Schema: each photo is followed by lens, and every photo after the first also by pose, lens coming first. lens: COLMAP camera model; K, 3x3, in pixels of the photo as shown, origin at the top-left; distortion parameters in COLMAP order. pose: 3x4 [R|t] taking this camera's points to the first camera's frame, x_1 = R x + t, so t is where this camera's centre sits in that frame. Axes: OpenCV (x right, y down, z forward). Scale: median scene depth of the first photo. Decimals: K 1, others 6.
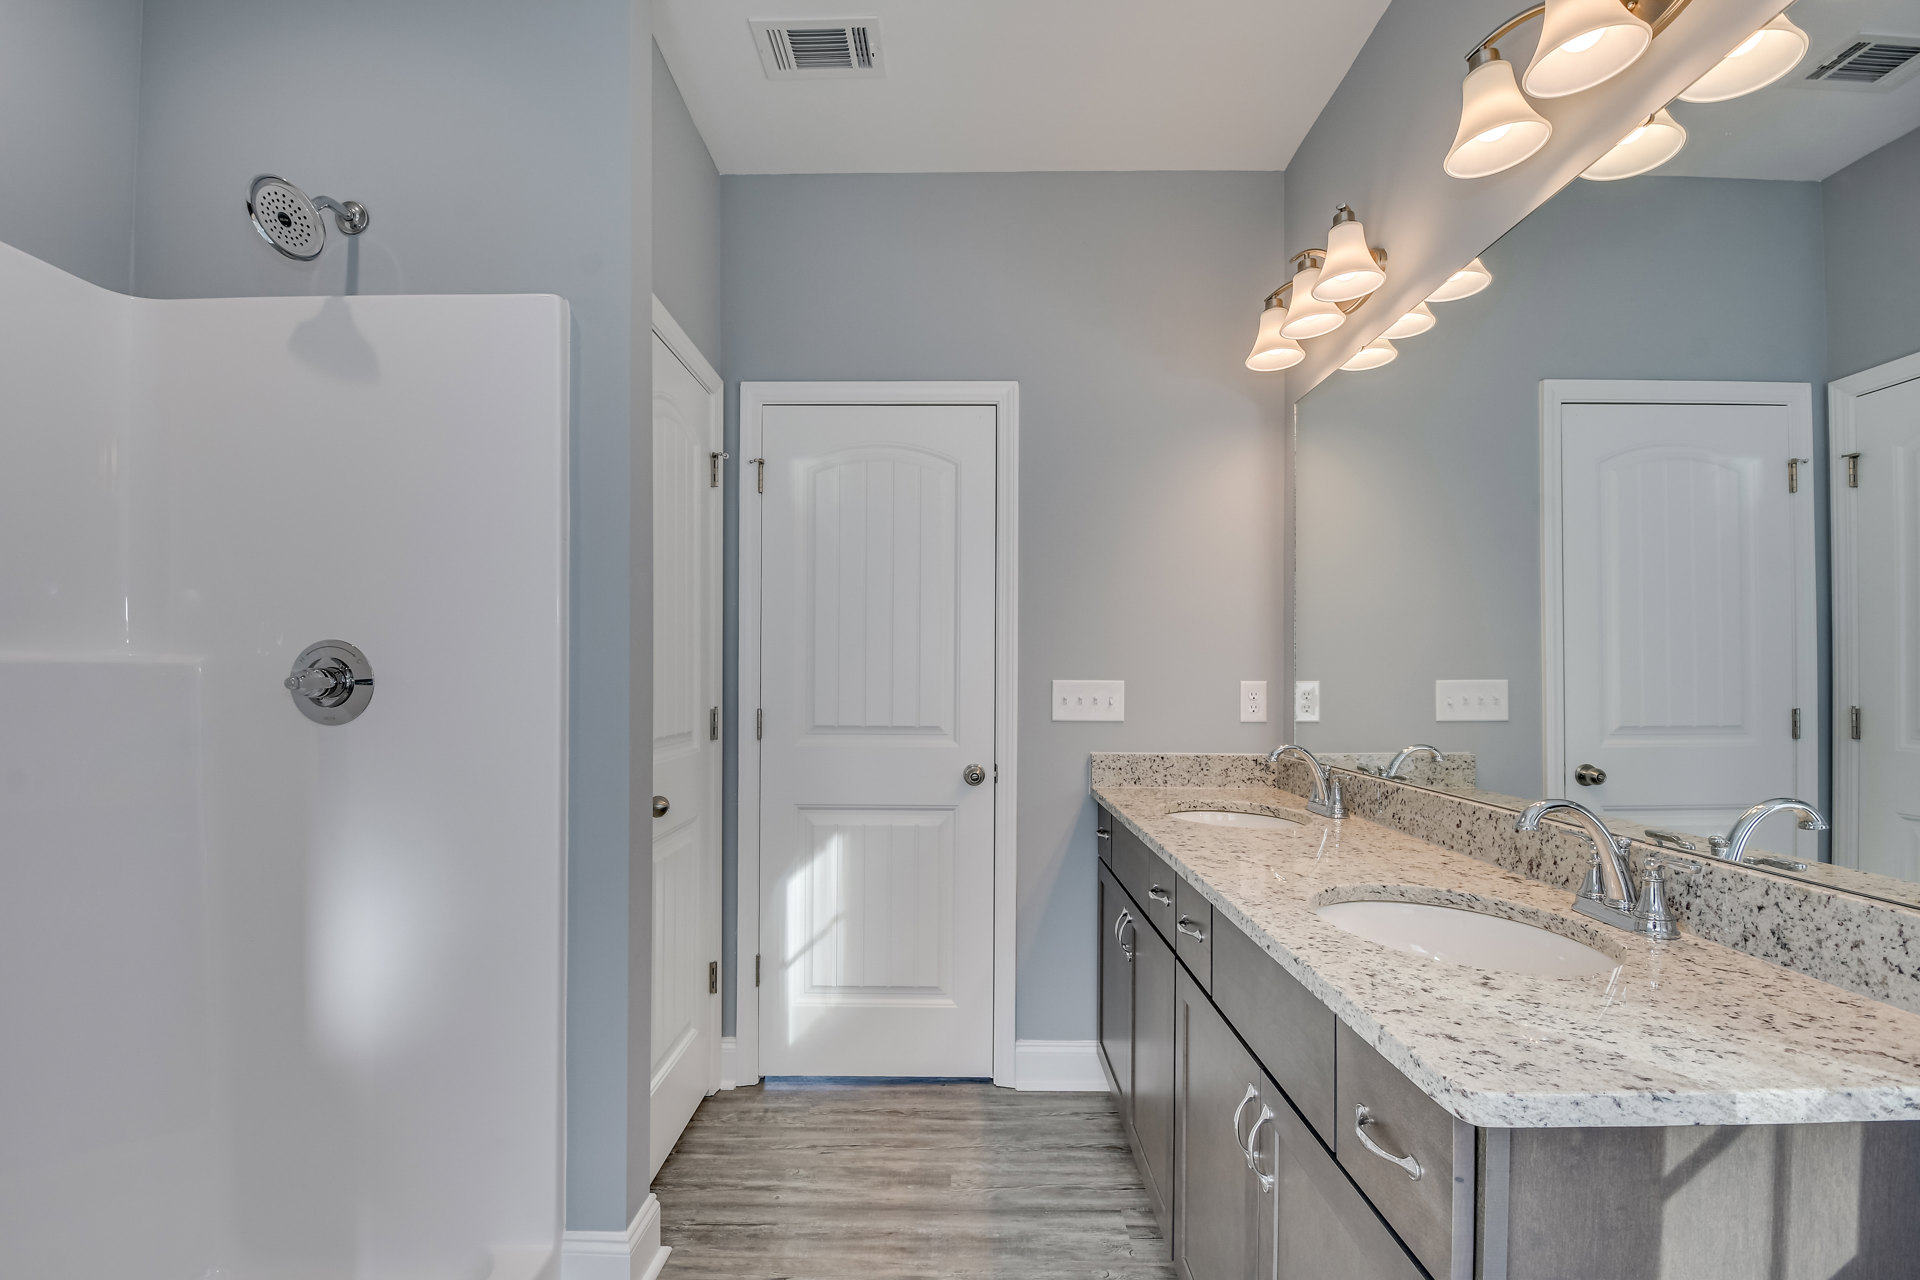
lens RADIAL K [[857.2, 0, 968.3], [0, 857.2, 676.9], [0, 0, 1]] dist [-0.000185, -0.010830]
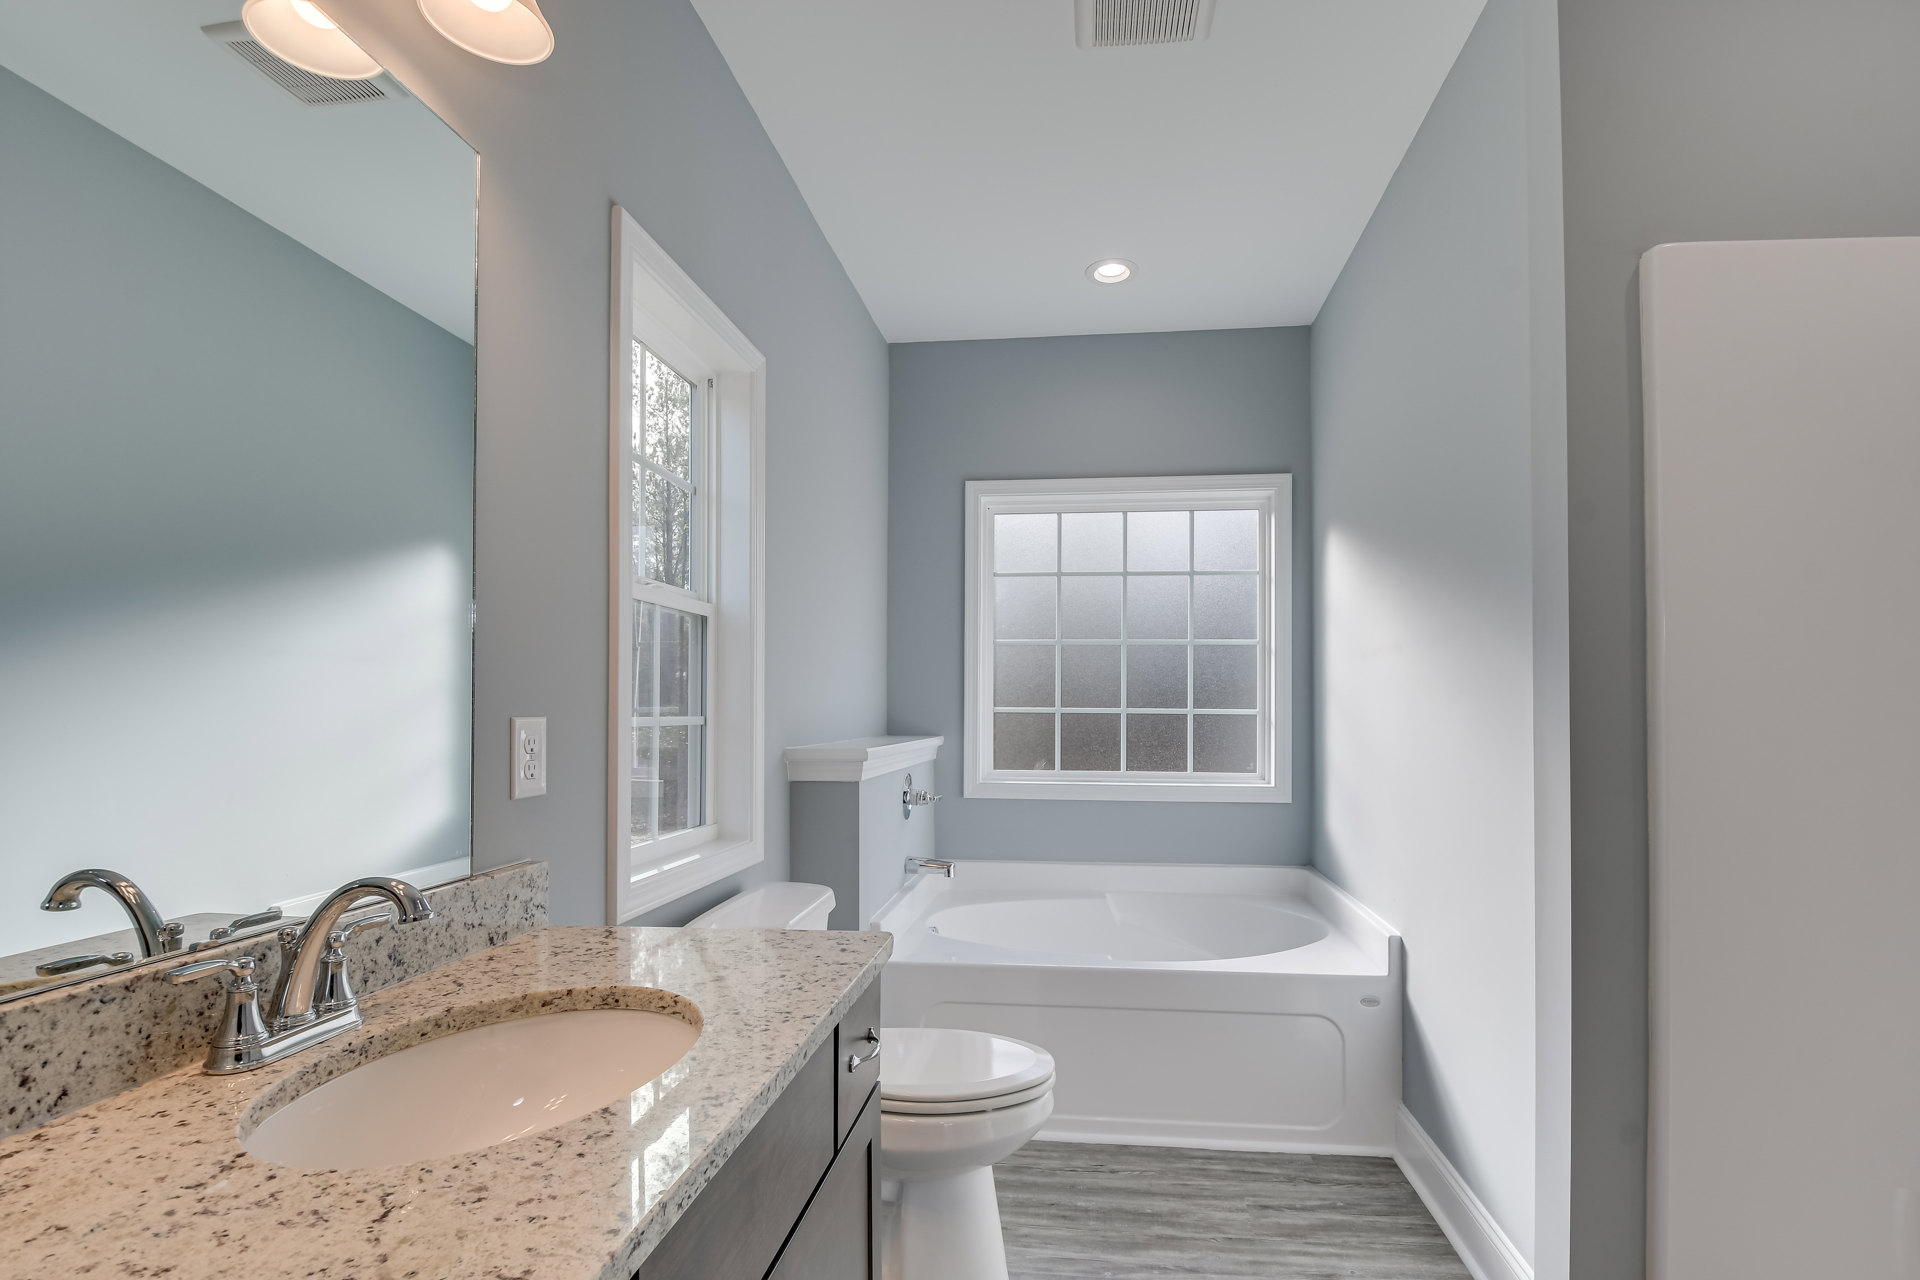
lens RADIAL K [[857.2, 0, 993.3], [0, 857.2, 694.4], [0, 0, 1]] dist [-0.000185, -0.010830]
pose [[-0.991673, 0.000753, 0.128780, 0.092802], [-0.001348, 0.999868, -0.016220, -0.002039], [-0.128775, -0.016259, -0.991540, 2.084975]]
